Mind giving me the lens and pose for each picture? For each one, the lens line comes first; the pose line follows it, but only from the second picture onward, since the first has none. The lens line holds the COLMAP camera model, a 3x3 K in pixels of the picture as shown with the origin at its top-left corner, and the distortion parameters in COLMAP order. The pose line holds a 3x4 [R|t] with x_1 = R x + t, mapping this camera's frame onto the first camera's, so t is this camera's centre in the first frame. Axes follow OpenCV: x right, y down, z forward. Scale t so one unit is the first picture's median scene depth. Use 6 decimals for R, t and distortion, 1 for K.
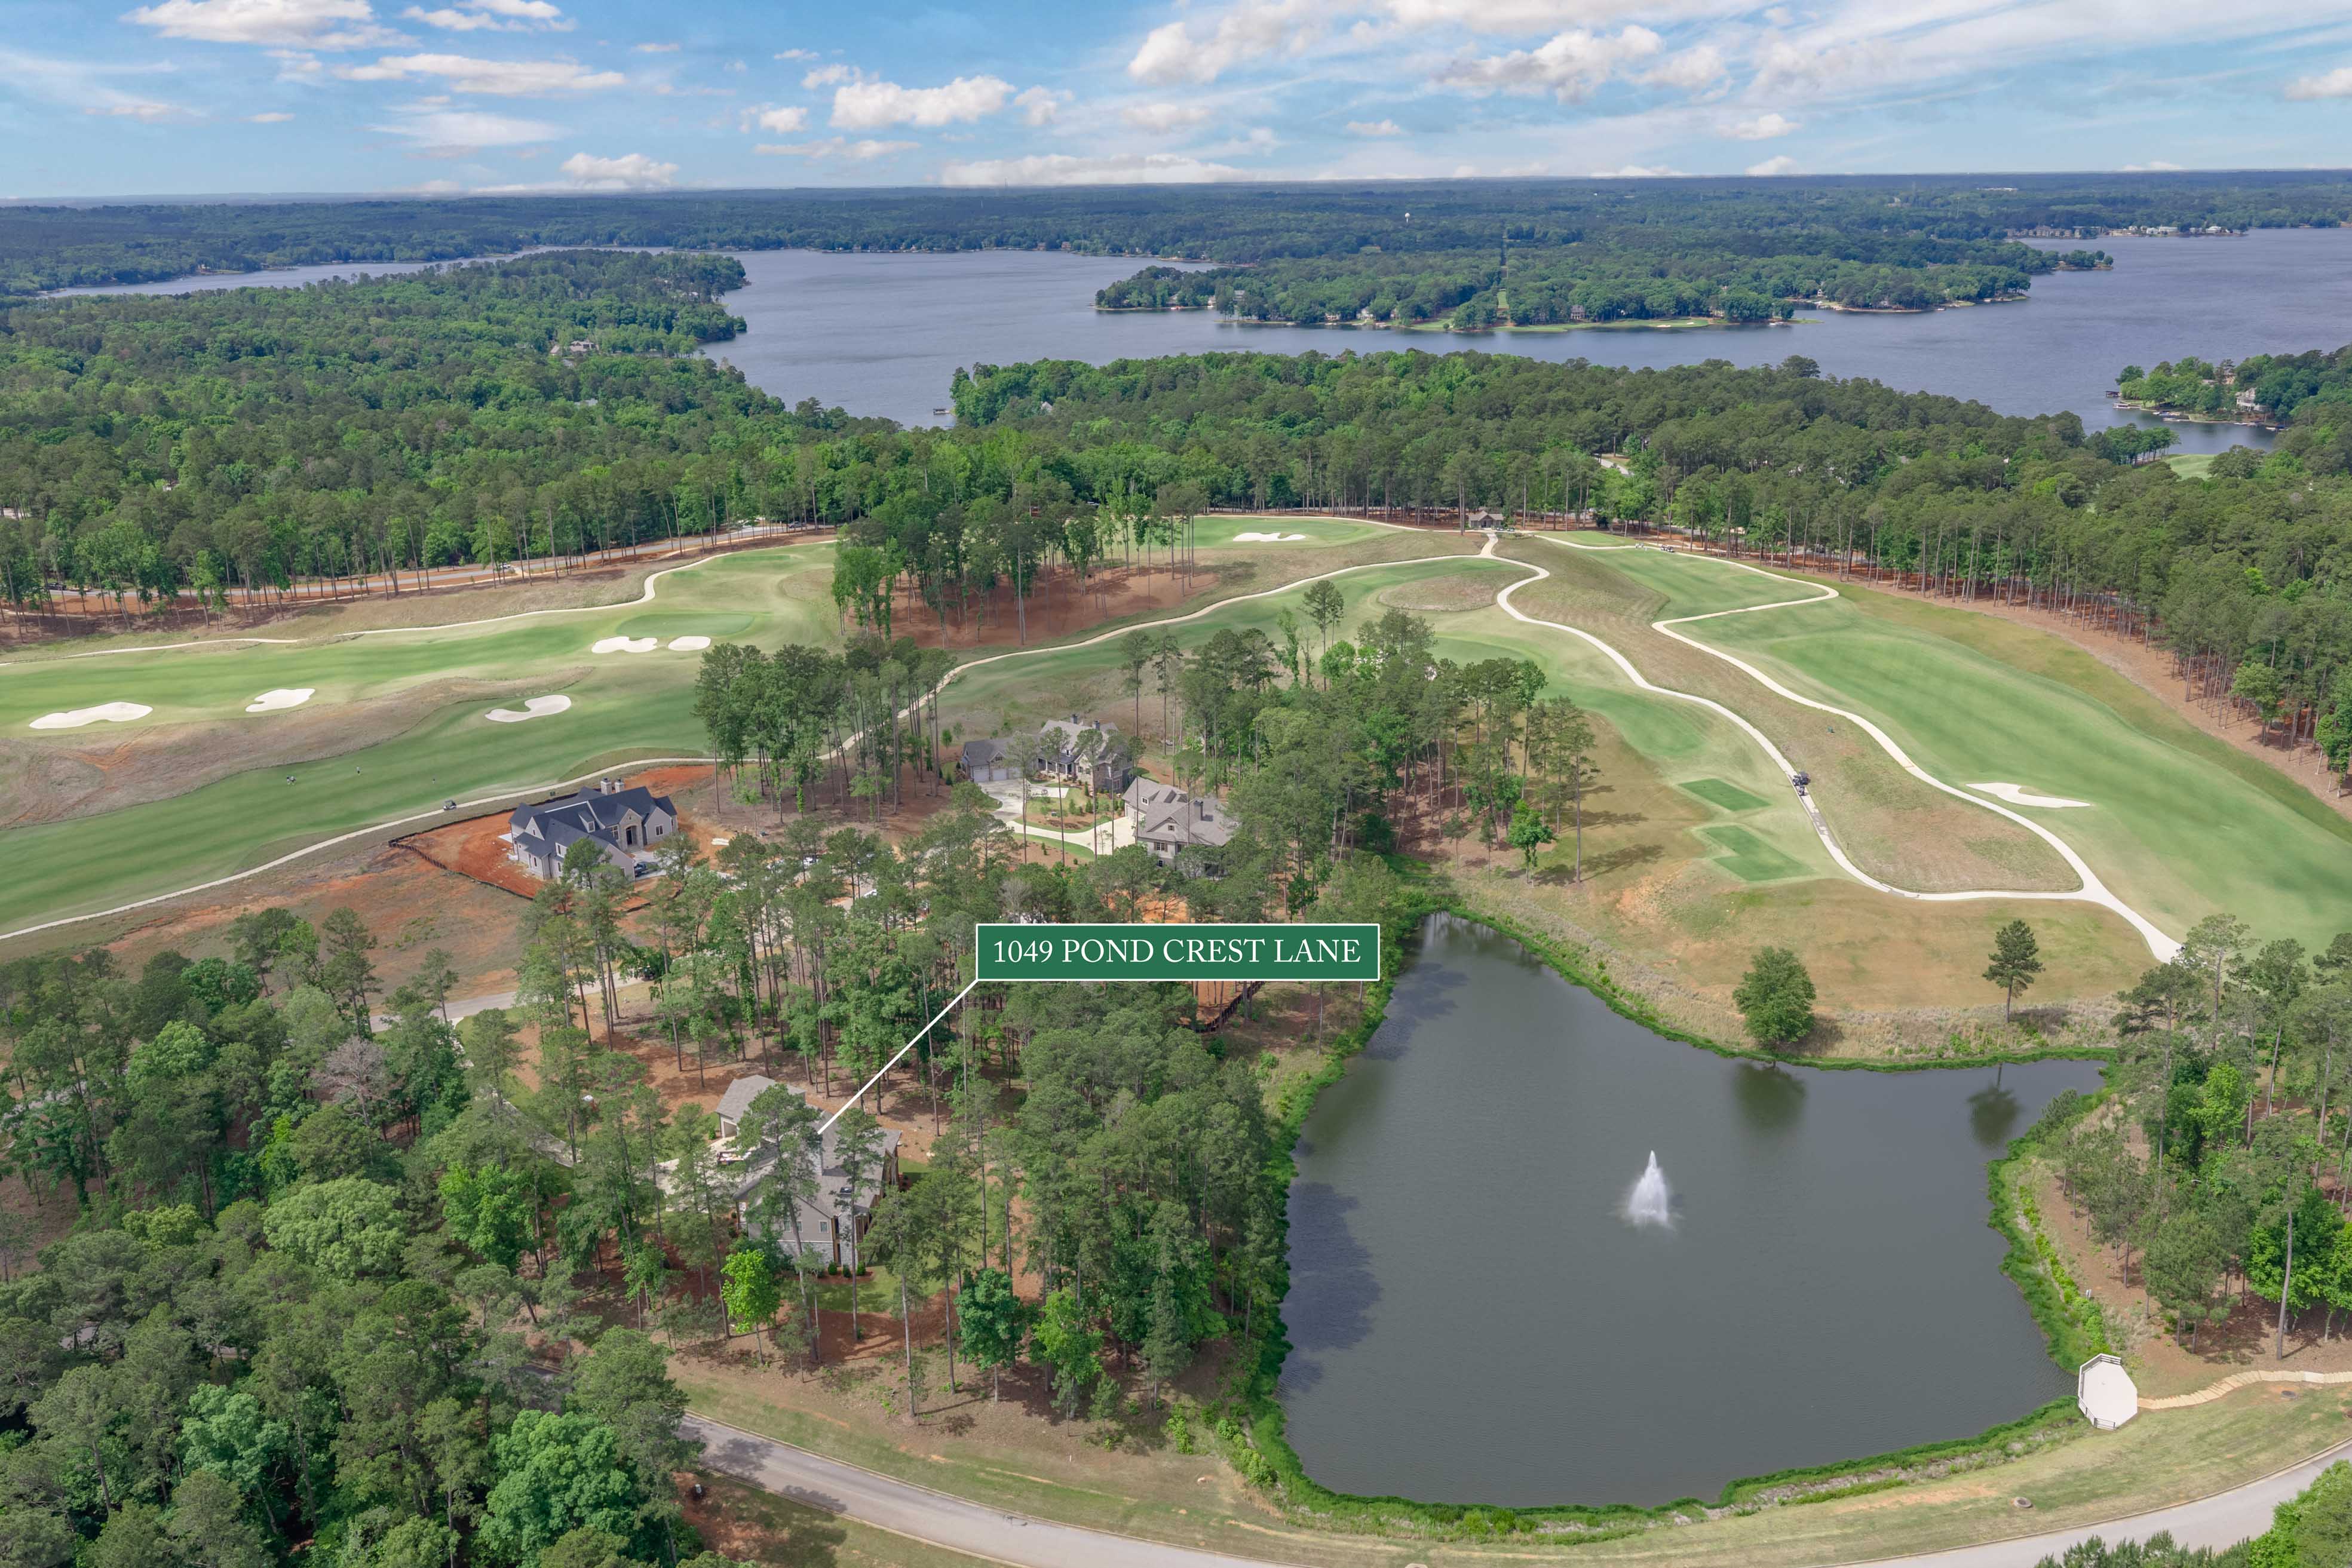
lens RADIAL K [[1948.3, 0, 1177.1], [0, 1948.3, 774.0], [0, 0, 1]] dist [0.021527, -0.038330]
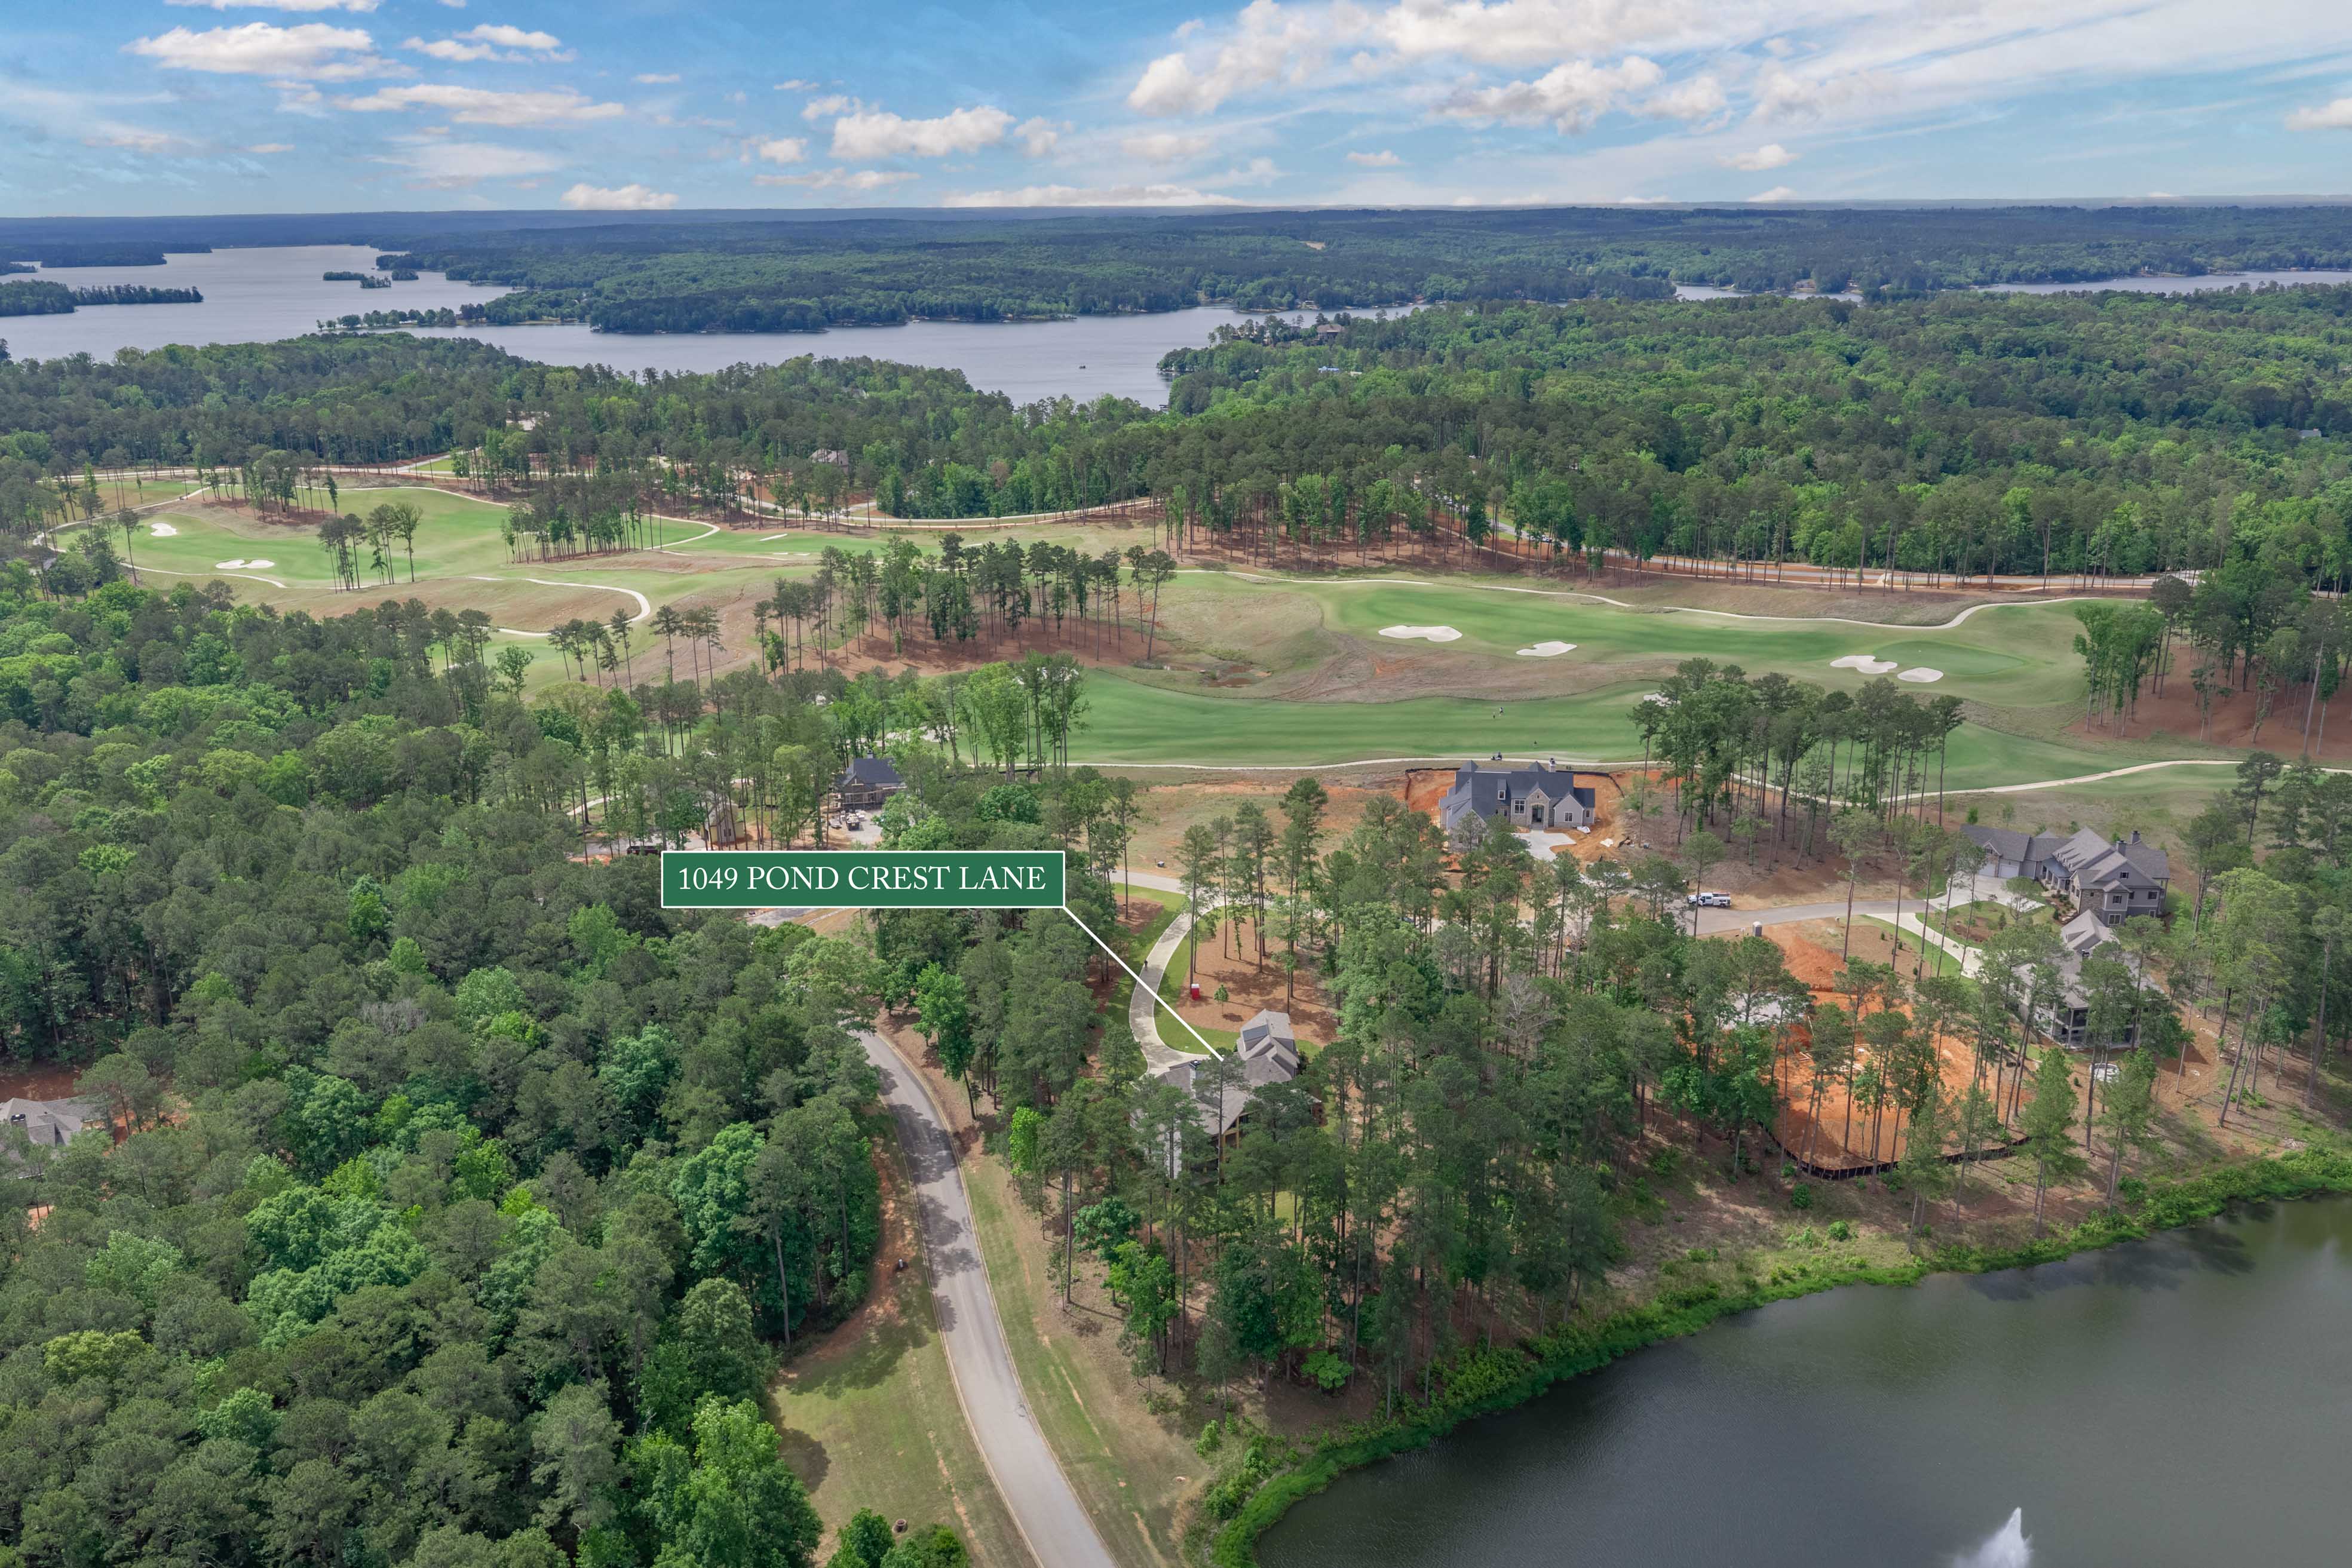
lens RADIAL K [[1948.3, 0, 1177.1], [0, 1948.3, 774.0], [0, 0, 1]] dist [0.021527, -0.038330]
pose [[0.592216, 0.234877, -0.770787, 0.383482], [-0.235293, 0.965290, 0.113365, -0.058459], [0.770660, 0.114224, 0.626925, 0.172907]]
